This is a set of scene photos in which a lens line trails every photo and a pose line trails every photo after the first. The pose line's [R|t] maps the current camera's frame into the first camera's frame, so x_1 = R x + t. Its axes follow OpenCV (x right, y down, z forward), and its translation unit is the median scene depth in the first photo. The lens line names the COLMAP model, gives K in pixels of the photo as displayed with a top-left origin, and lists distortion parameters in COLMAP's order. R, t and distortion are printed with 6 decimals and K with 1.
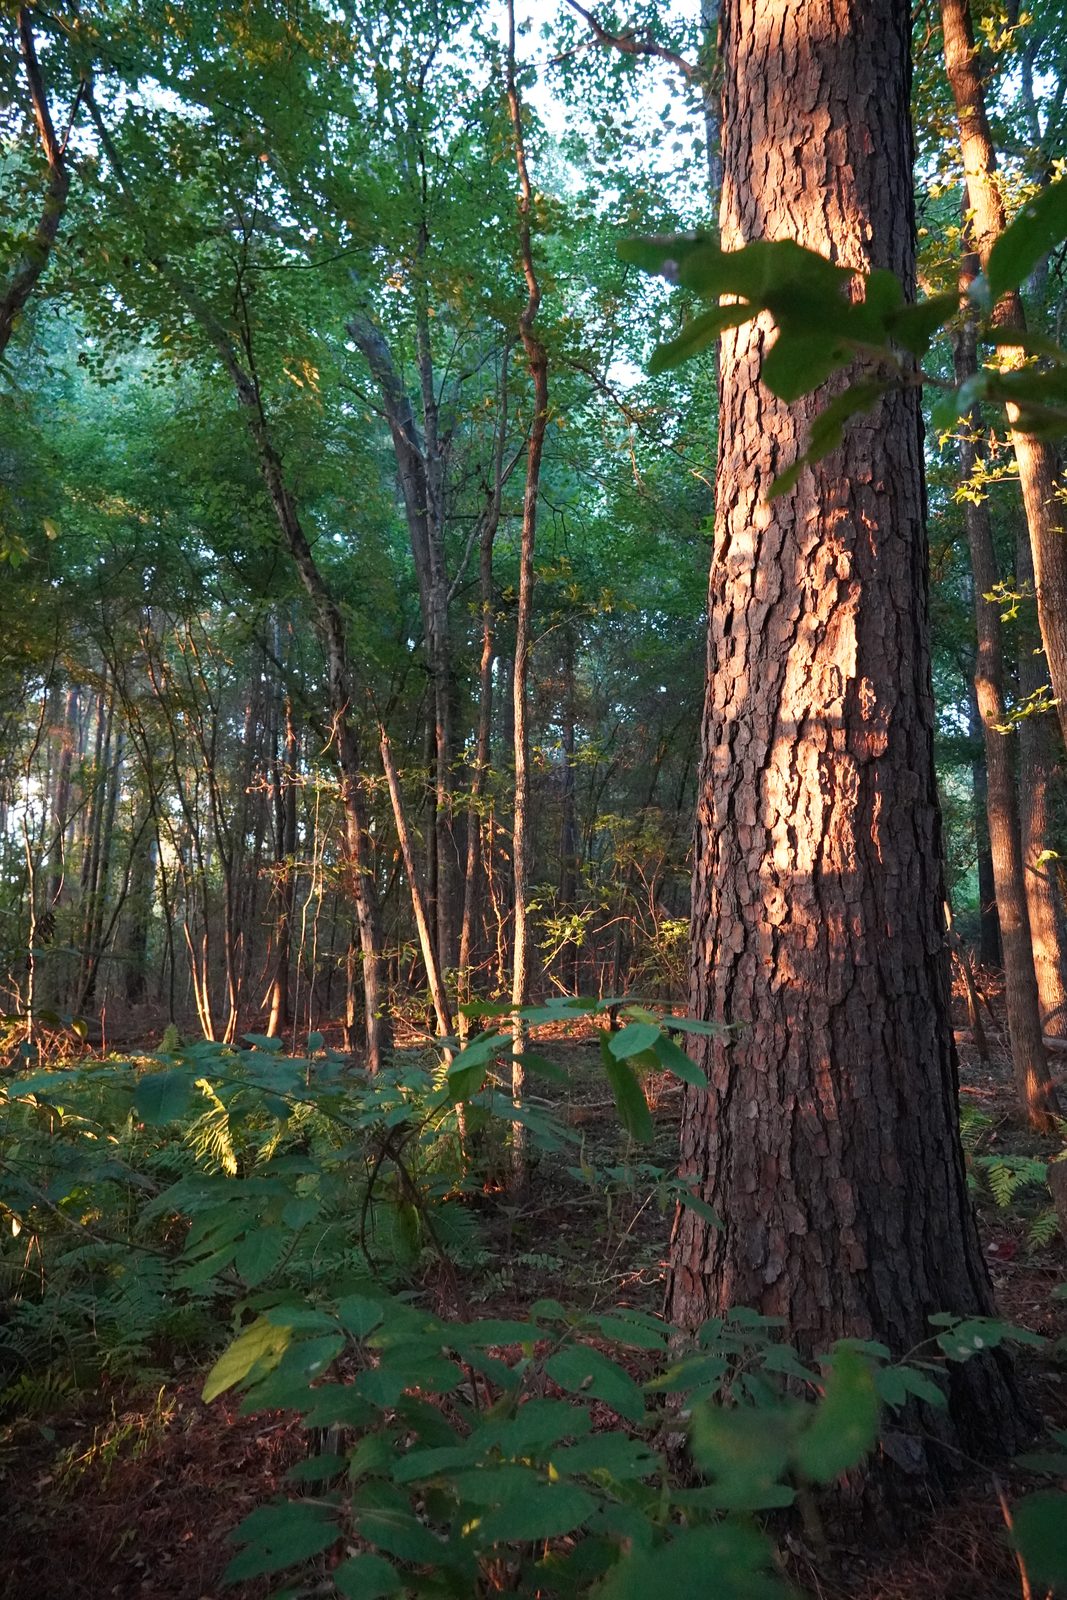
lens RADIAL K [[1201.1, 0, 533.5], [0, 1201.1, 800.0], [0, 0, 1]] dist [-0.059382, 0.063897]
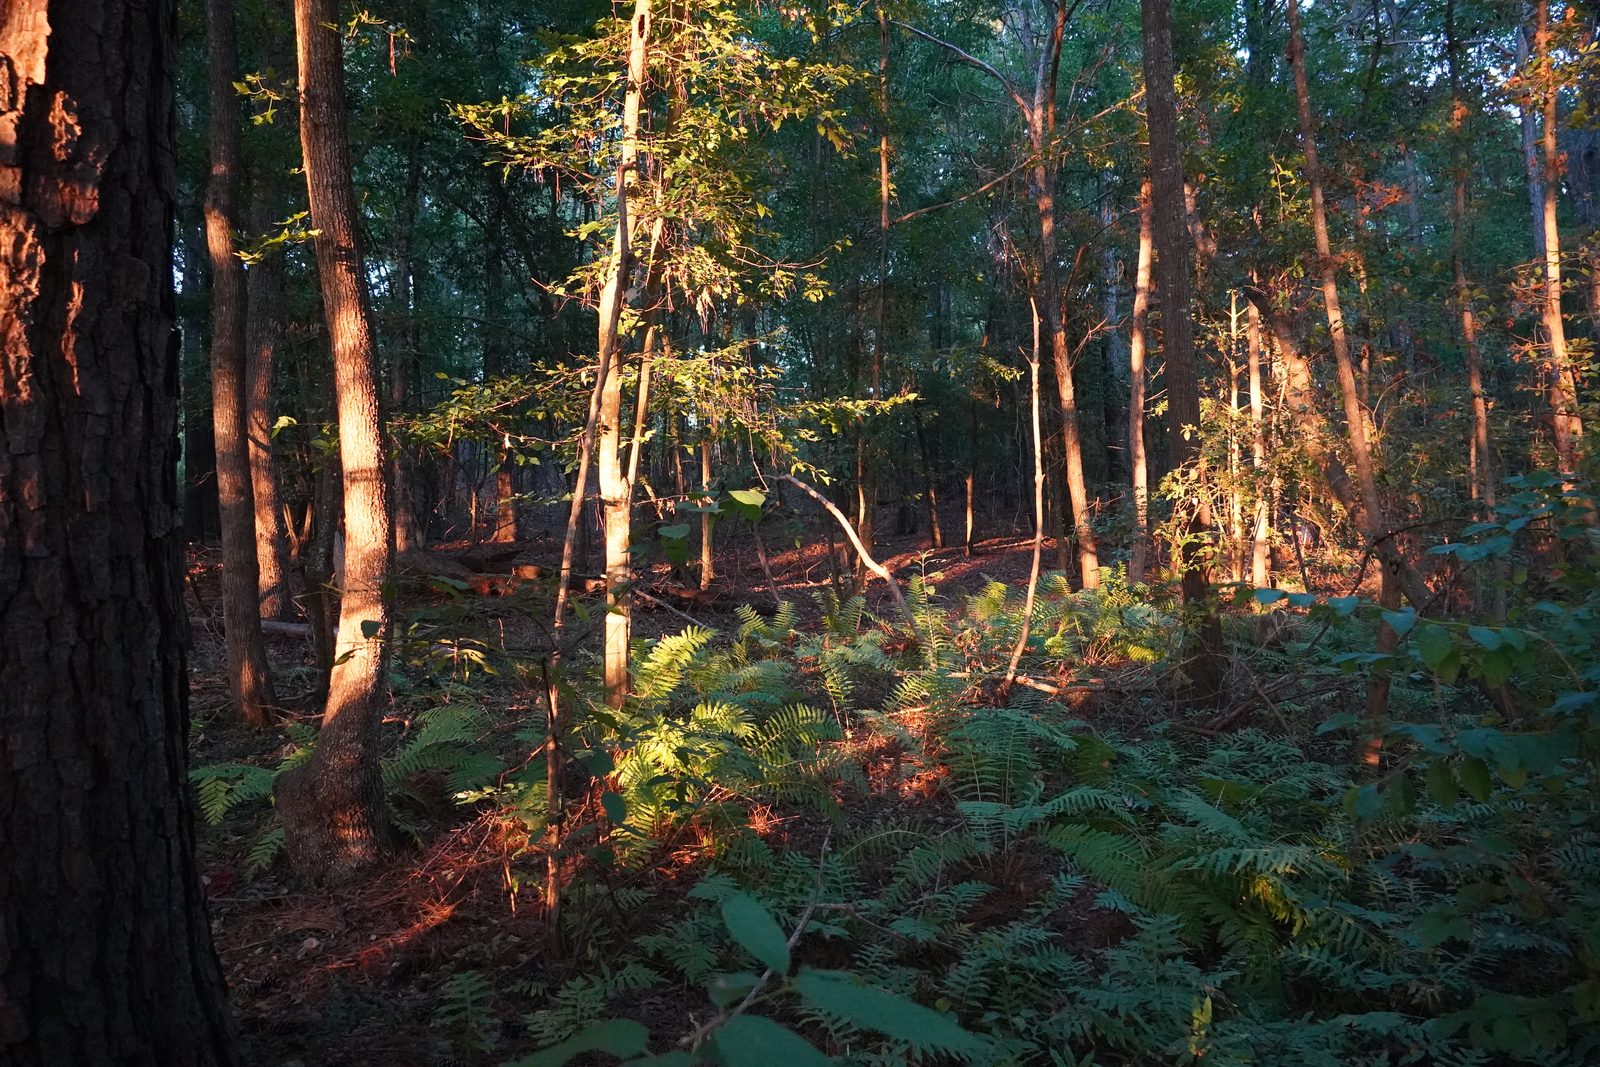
lens RADIAL K [[1201.1, 0, 800.0], [0, 1201.1, 533.5], [0, 0, 1]] dist [-0.059382, 0.063897]
pose [[0.668107, 0.000751, 0.744064, 0.077888], [-0.098919, 0.991213, 0.087821, 0.031944], [-0.737460, -0.132276, 0.662311, 0.287620]]
